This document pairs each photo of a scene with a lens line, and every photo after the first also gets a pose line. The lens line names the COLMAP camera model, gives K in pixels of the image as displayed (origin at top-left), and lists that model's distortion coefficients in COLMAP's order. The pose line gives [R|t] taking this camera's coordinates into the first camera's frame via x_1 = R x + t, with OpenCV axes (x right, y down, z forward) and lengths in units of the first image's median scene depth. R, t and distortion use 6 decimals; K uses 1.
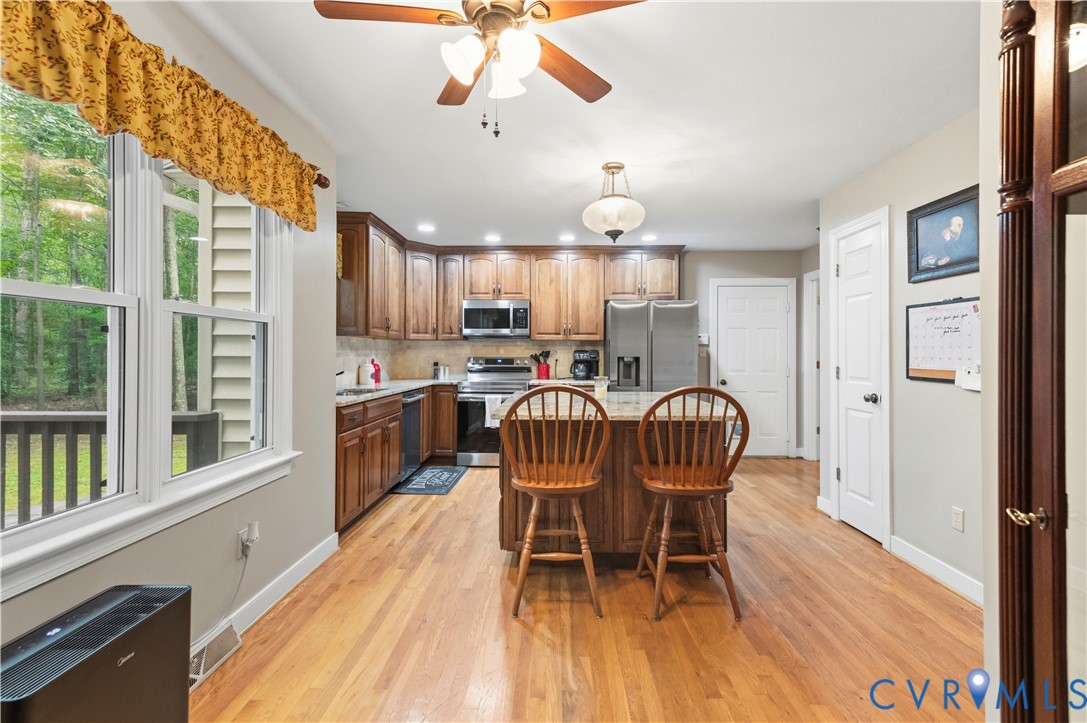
lens RADIAL K [[475.3, 0, 542.4], [0, 475.3, 352.6], [0, 0, 1]] dist [0.016984, -0.003465]
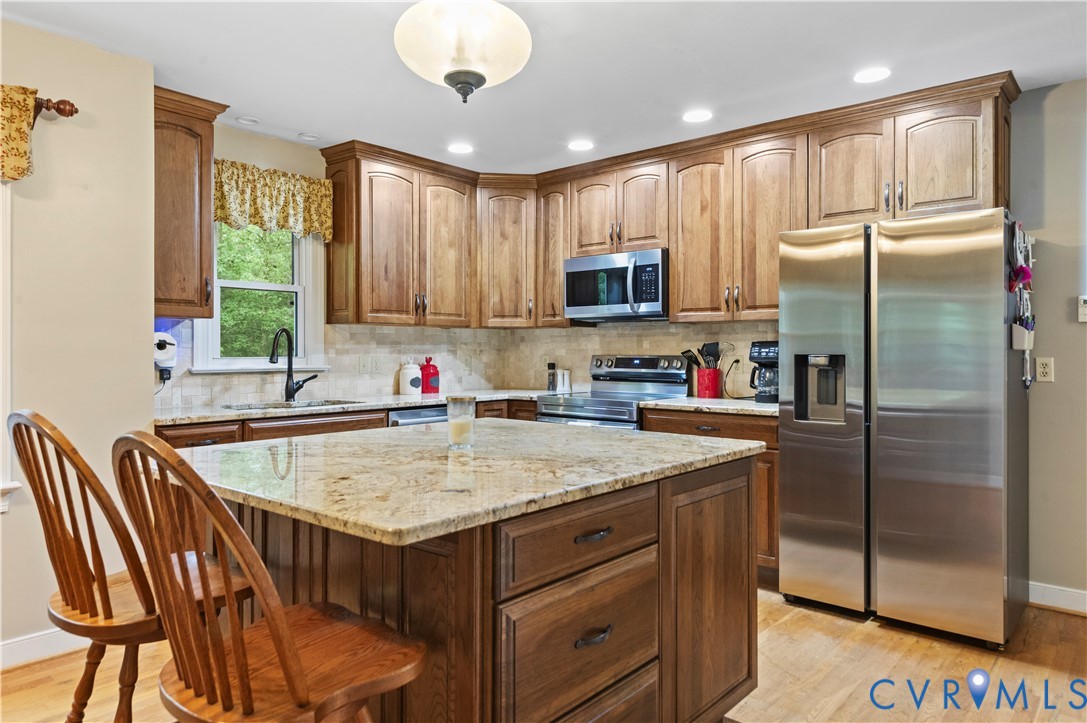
lens RADIAL K [[694.2, 0, 553.8], [0, 694.2, 352.8], [0, 0, 1]] dist [0.003154, -0.004667]
pose [[0.787007, -0.001807, -0.616941, 0.353644], [0.005004, 0.999982, 0.003455, 0.003868], [0.616924, -0.005806, 0.787002, 0.308440]]
